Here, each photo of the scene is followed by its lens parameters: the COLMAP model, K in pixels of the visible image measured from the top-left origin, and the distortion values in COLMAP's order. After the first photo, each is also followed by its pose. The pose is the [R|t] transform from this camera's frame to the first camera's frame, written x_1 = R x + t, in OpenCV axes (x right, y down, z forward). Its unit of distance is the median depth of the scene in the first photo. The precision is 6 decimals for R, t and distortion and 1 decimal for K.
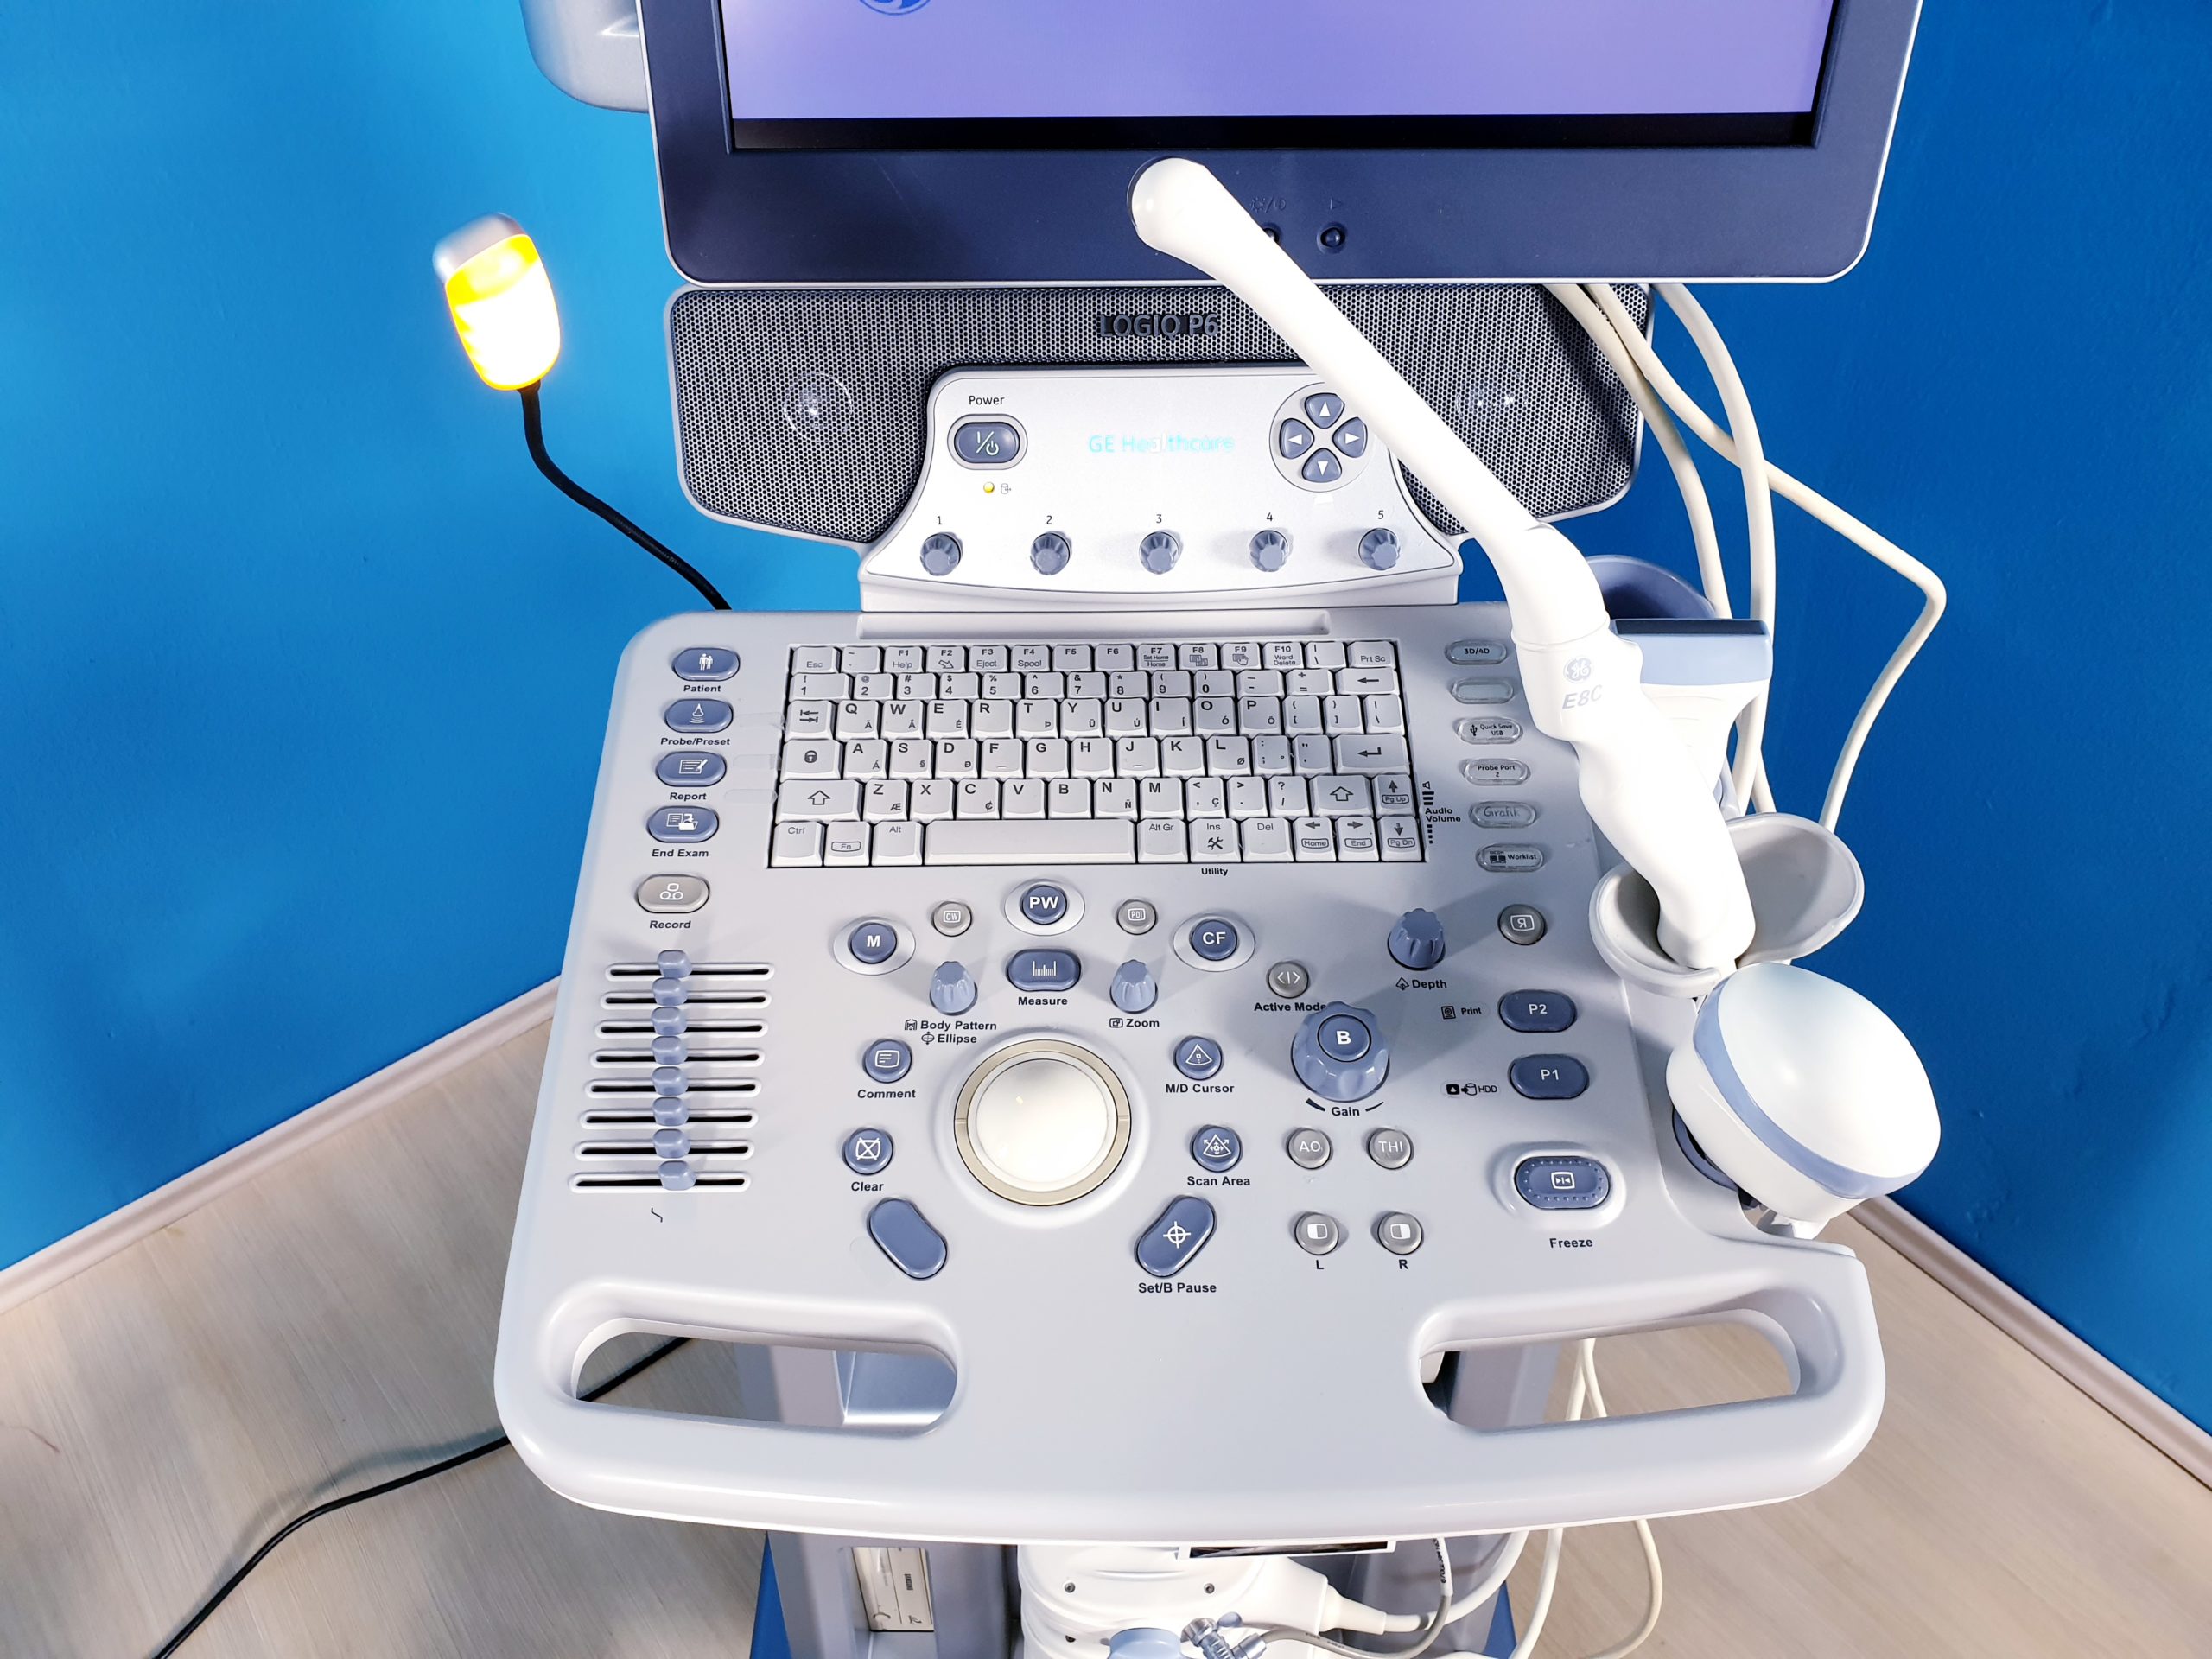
lens RADIAL K [[1734.0, 0, 1076.5], [0, 1734.0, 848.9], [0, 0, 1]] dist [0.022935, -0.025425]
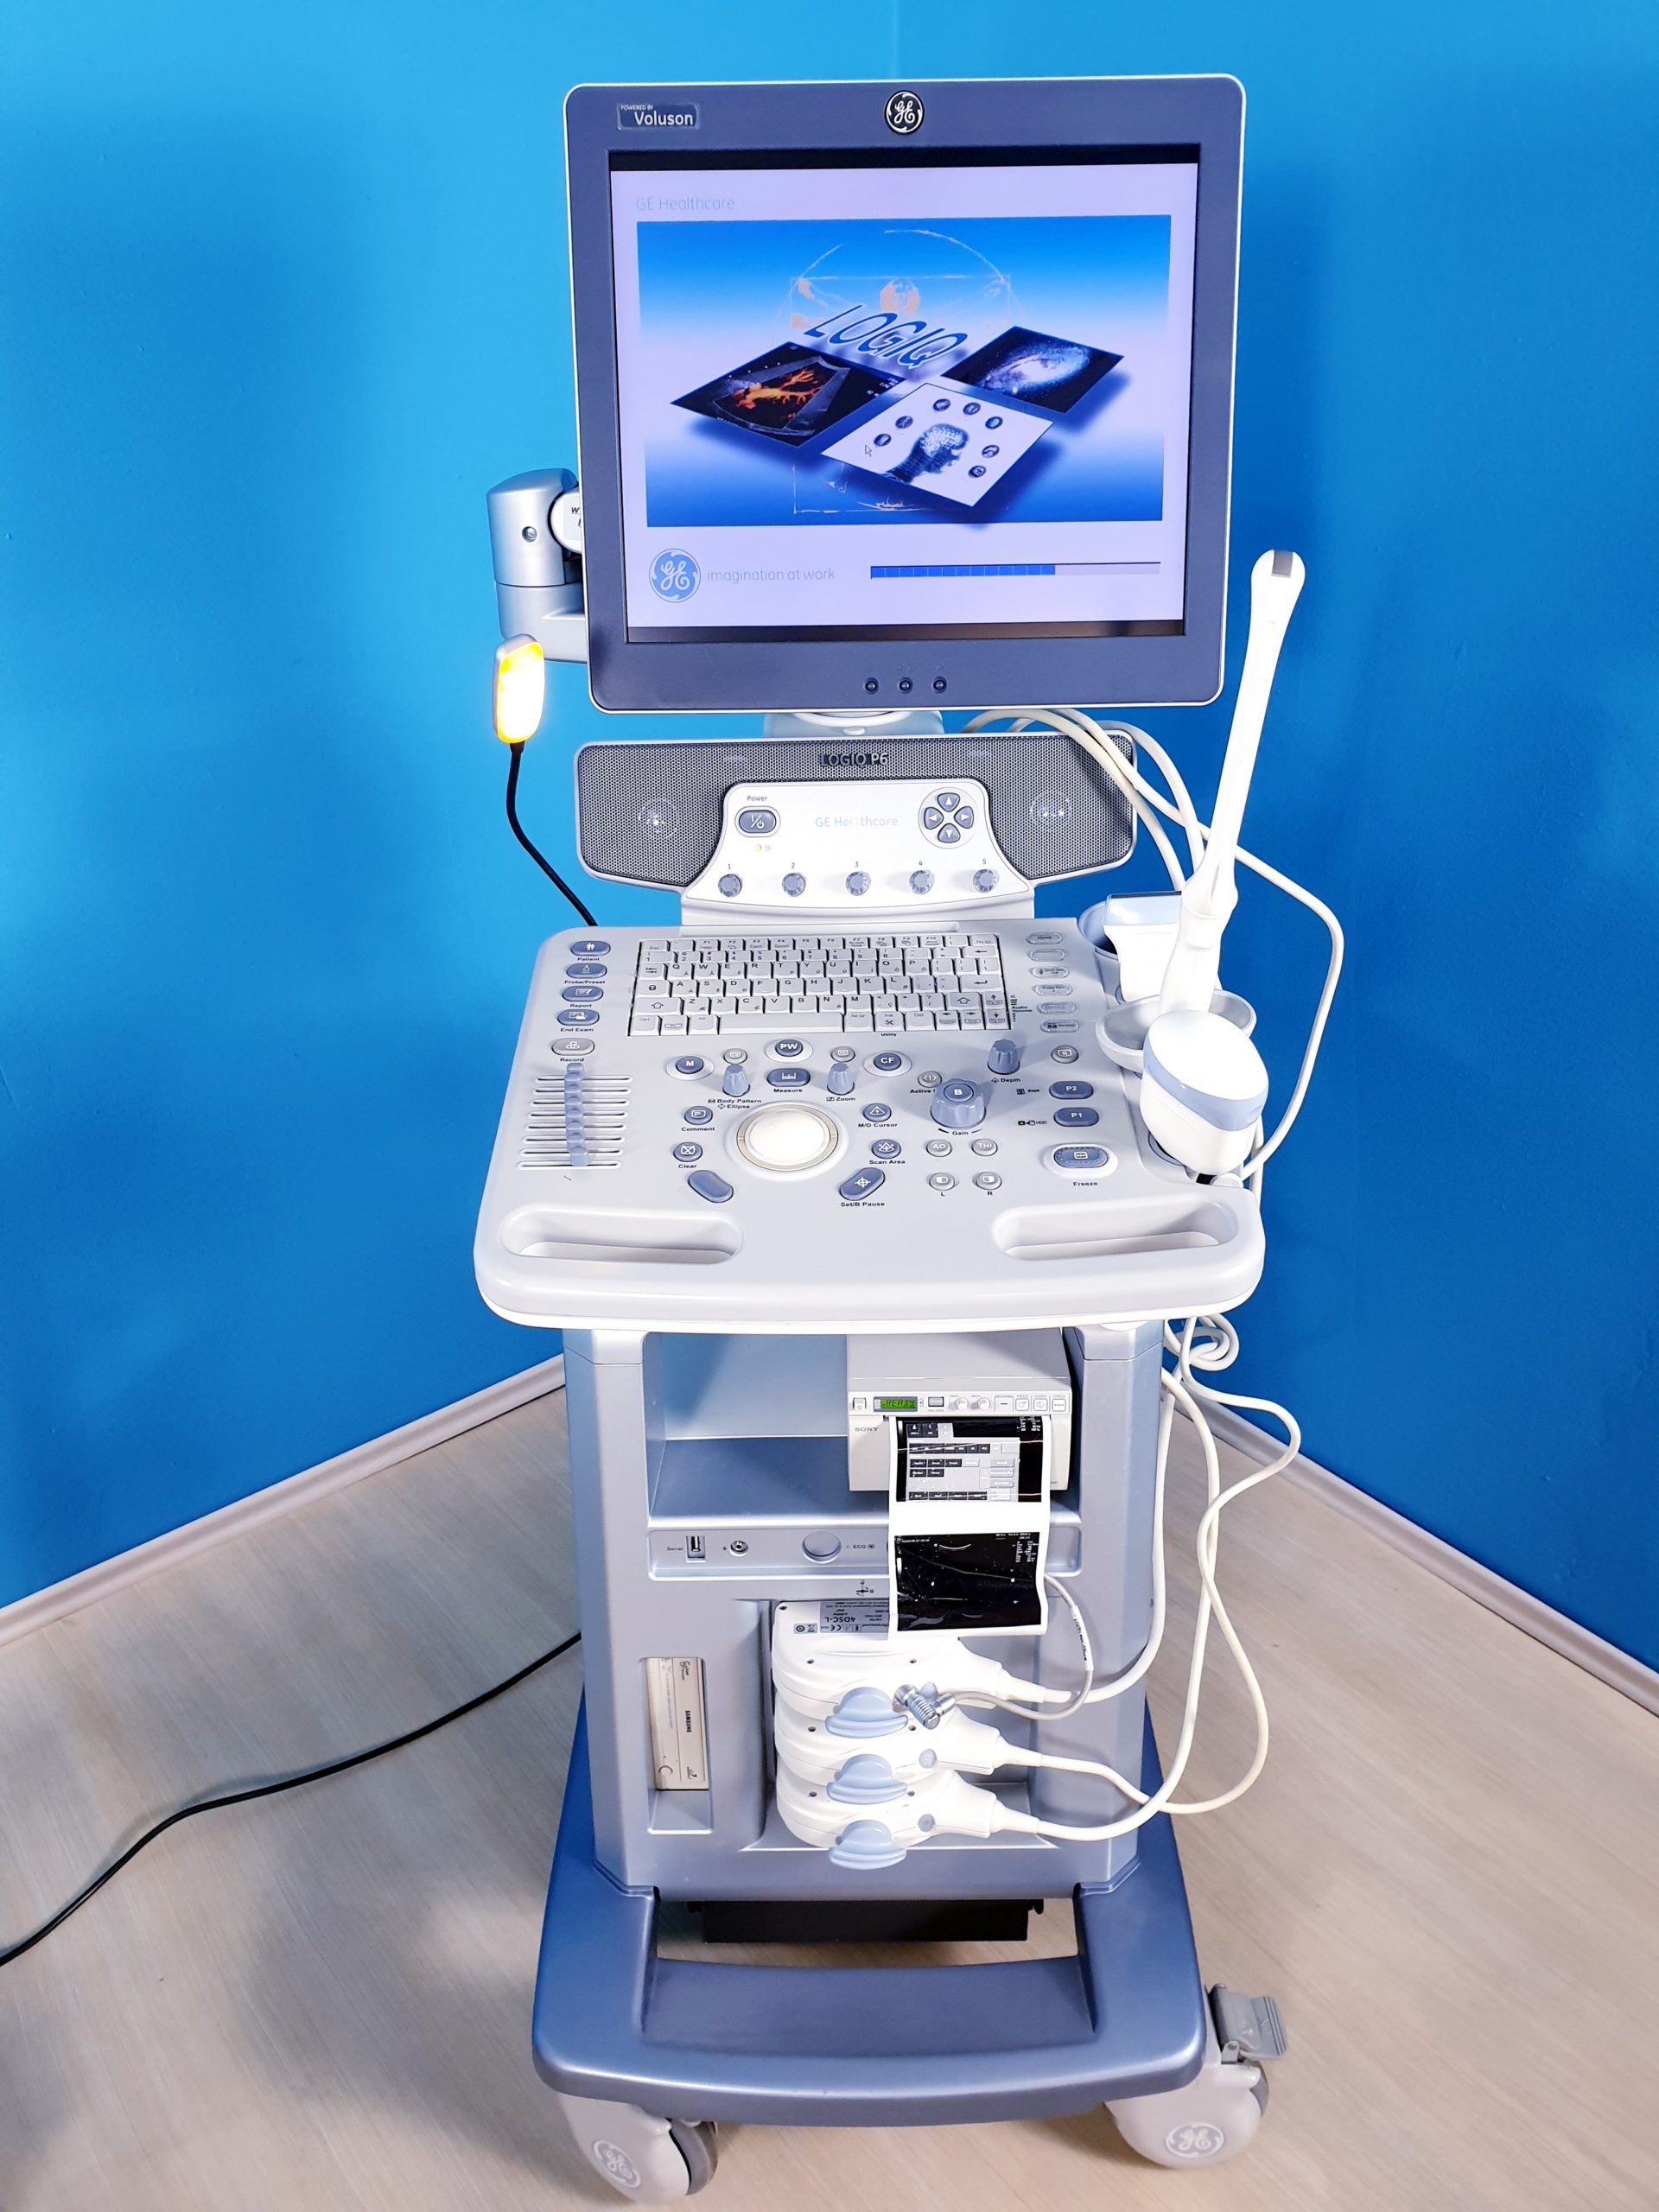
lens RADIAL K [[1734.0, 0, 834.7], [0, 1734.0, 1090.1], [0, 0, 1]] dist [0.022935, -0.025425]
pose [[0.999976, -0.006943, -0.000368, 0.025668], [0.006533, 0.956313, -0.292272, 0.543155], [0.002382, 0.292263, 0.956335, -0.599347]]
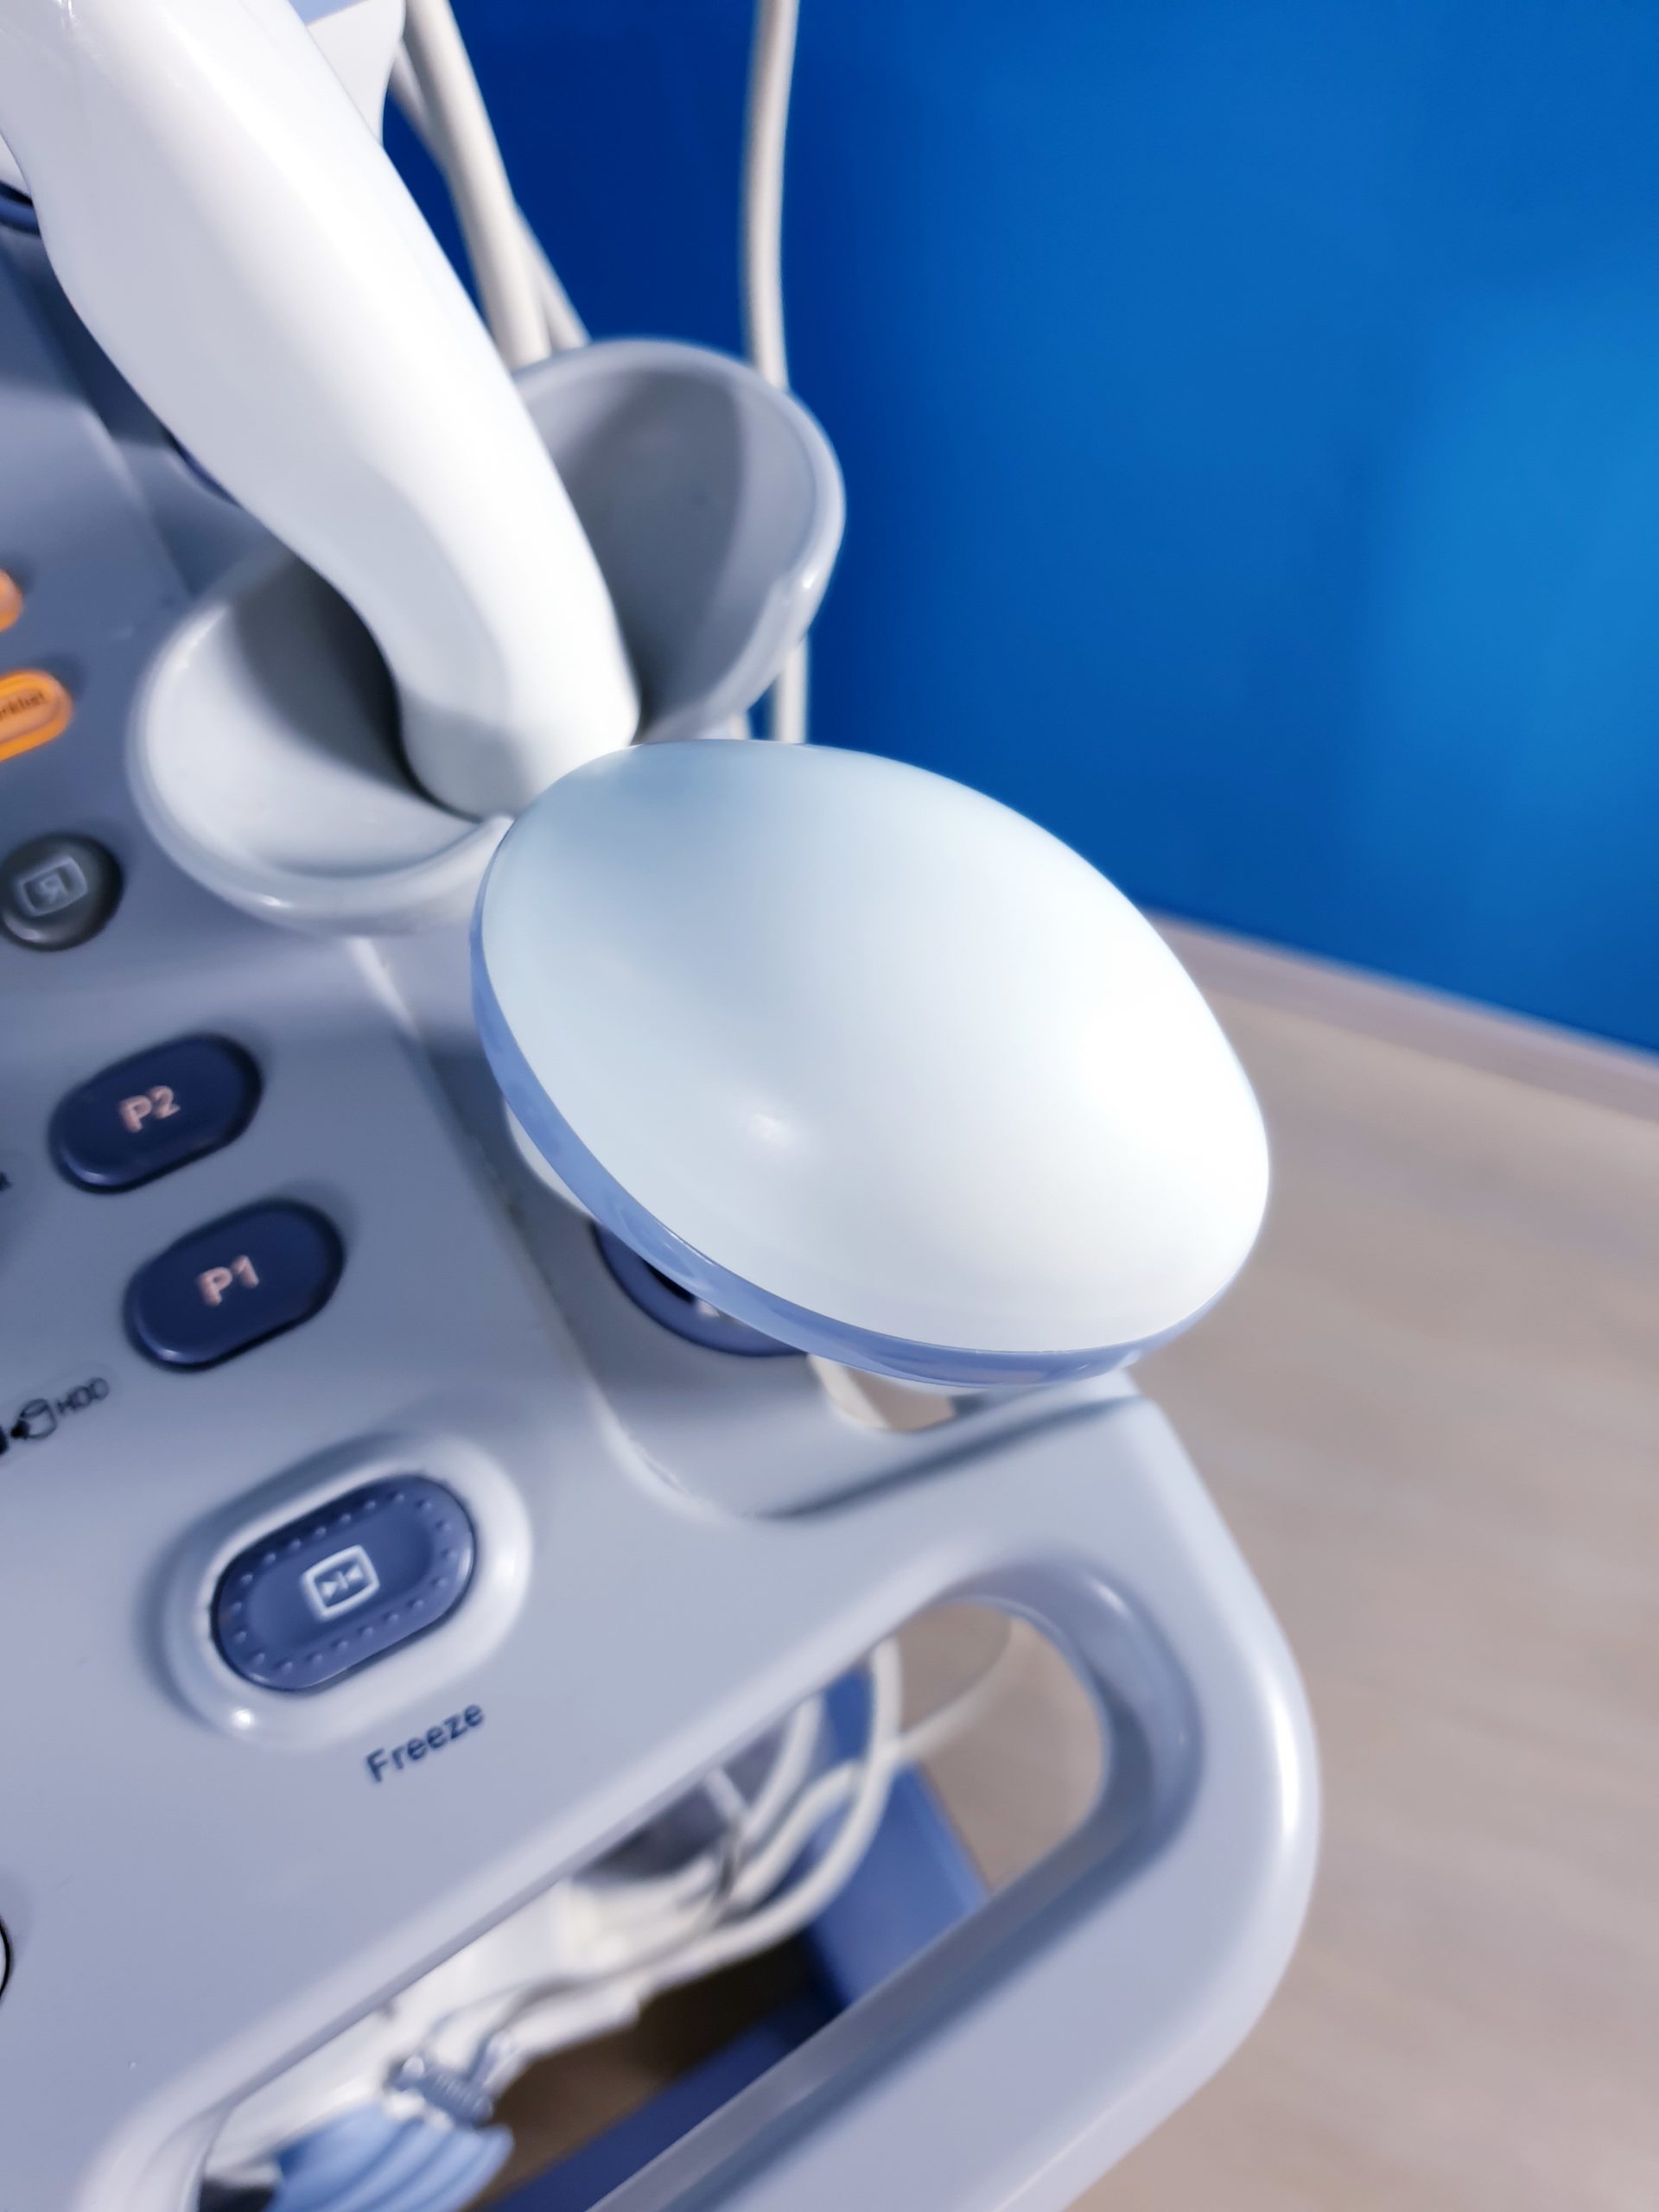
lens RADIAL K [[1734.0, 0, 809.6], [0, 1734.0, 1083.3], [0, 0, 1]] dist [0.022935, -0.025425]
pose [[0.874120, -0.431489, 0.223007, 0.276904], [0.369674, 0.888835, 0.270766, 0.036739], [-0.315049, -0.154242, 0.936458, 0.560512]]
